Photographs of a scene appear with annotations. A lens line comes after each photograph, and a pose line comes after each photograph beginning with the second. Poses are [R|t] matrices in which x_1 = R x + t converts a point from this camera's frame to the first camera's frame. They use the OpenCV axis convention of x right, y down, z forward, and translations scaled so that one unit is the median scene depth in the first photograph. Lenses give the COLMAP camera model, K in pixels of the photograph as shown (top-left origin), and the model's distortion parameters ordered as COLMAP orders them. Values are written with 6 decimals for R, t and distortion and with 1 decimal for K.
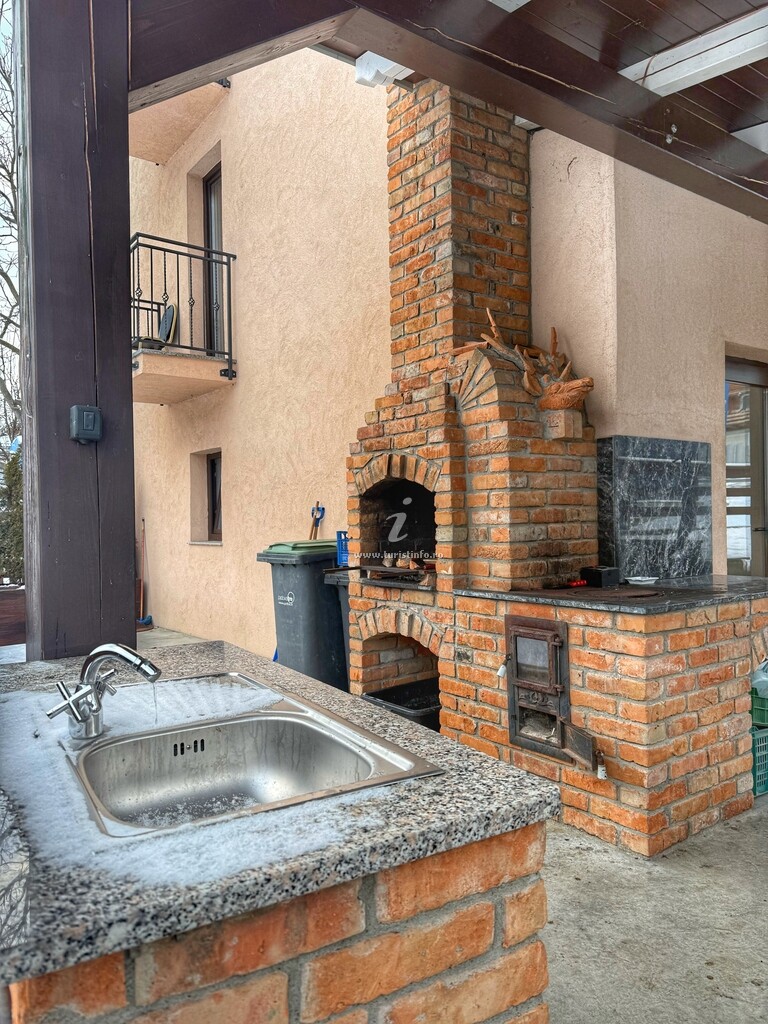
lens RADIAL K [[712.3, 0, 381.7], [0, 712.3, 511.9], [0, 0, 1]] dist [0.009581, -0.003135]
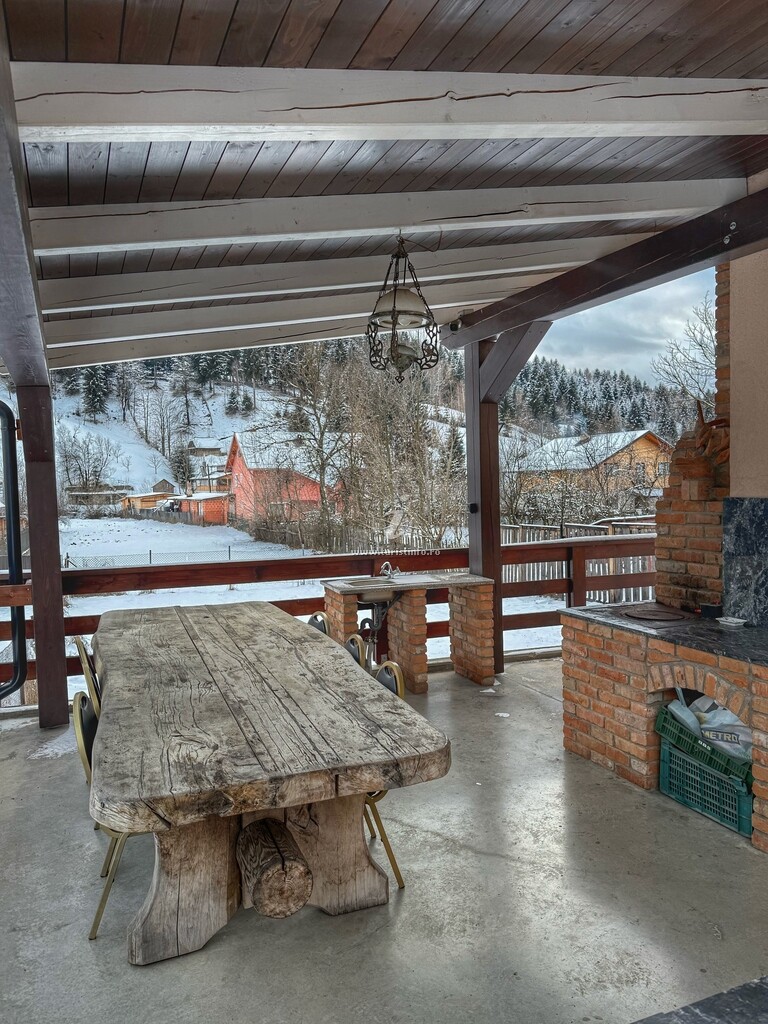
lens RADIAL K [[712.3, 0, 384.6], [0, 712.3, 513.5], [0, 0, 1]] dist [0.009581, -0.003135]
pose [[-0.181563, 0.061097, -0.981480, 1.693636], [0.020339, 0.998088, 0.058368, -0.170195], [0.983169, -0.009365, -0.182458, 0.690044]]
